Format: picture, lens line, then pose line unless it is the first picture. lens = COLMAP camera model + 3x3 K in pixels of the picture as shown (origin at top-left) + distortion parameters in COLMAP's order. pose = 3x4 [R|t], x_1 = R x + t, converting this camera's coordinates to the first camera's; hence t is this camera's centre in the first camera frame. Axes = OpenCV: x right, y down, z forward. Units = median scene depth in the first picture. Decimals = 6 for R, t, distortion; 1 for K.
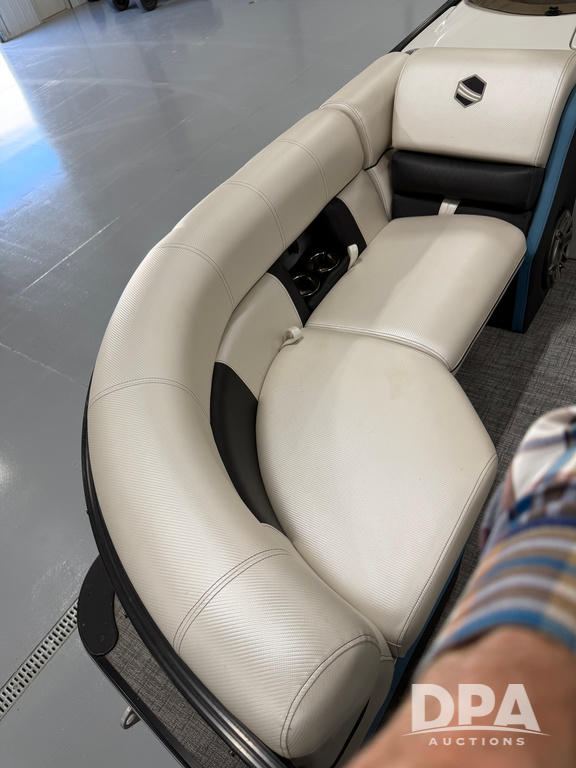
lens RADIAL K [[534.4, 0, 283.5], [0, 534.4, 383.3], [0, 0, 1]] dist [-0.000639, -0.007327]
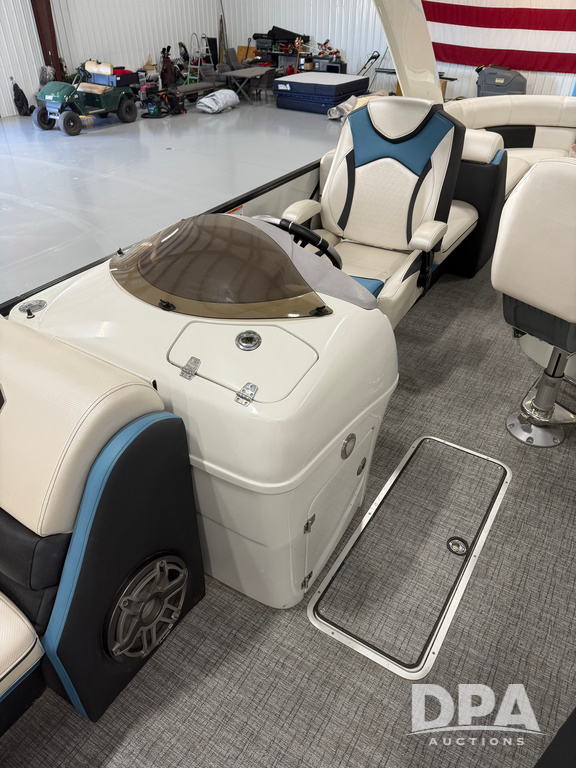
lens RADIAL K [[534.4, 0, 285.8], [0, 534.4, 378.2], [0, 0, 1]] dist [-0.000639, -0.007327]
pose [[0.982100, 0.137984, 0.128222, 0.551802], [-0.107769, 0.969910, -0.218315, -0.407715], [-0.154487, 0.200588, 0.967418, 0.209749]]
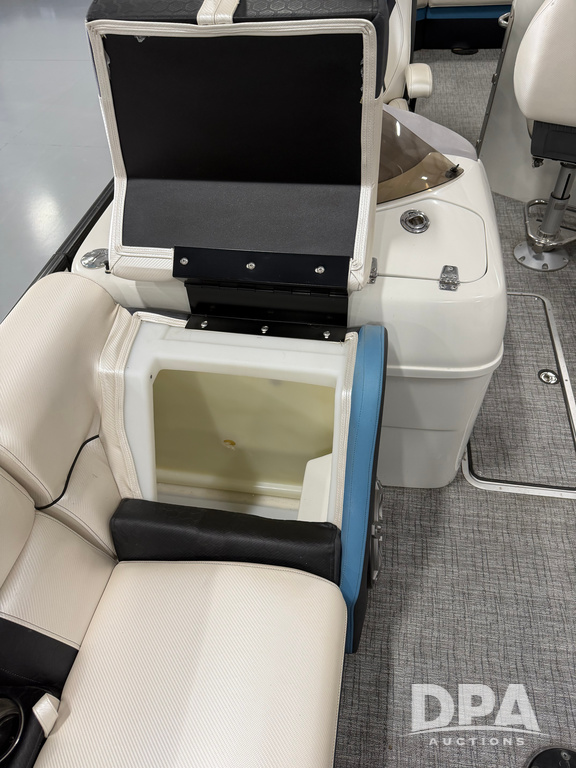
lens RADIAL K [[534.4, 0, 287.9], [0, 534.4, 381.6], [0, 0, 1]] dist [-0.000639, -0.007327]
pose [[0.908200, -0.202555, 0.366256, 0.196504], [0.222680, 0.974804, -0.013068, -0.446573], [-0.354381, 0.093426, 0.930422, 0.373507]]
